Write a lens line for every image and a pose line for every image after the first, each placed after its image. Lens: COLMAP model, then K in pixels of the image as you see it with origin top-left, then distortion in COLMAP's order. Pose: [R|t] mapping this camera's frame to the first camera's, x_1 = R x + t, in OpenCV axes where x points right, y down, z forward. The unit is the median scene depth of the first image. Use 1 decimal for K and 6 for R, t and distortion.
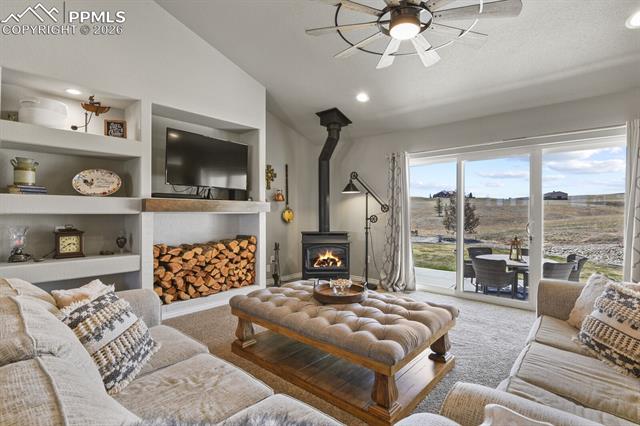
lens RADIAL K [[310.8, 0, 321.6], [0, 310.8, 210.9], [0, 0, 1]] dist [-0.019542, -0.000265]
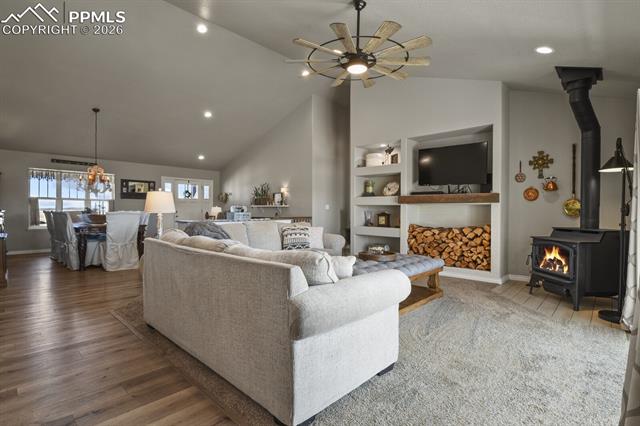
lens RADIAL K [[310.8, 0, 320.3], [0, 310.8, 215.9], [0, 0, 1]] dist [-0.019542, -0.000265]
pose [[-0.042869, 0.010585, -0.999025, 1.035281], [-0.007325, 0.999914, 0.010909, 0.048137], [0.999054, 0.007785, -0.042788, 0.549820]]
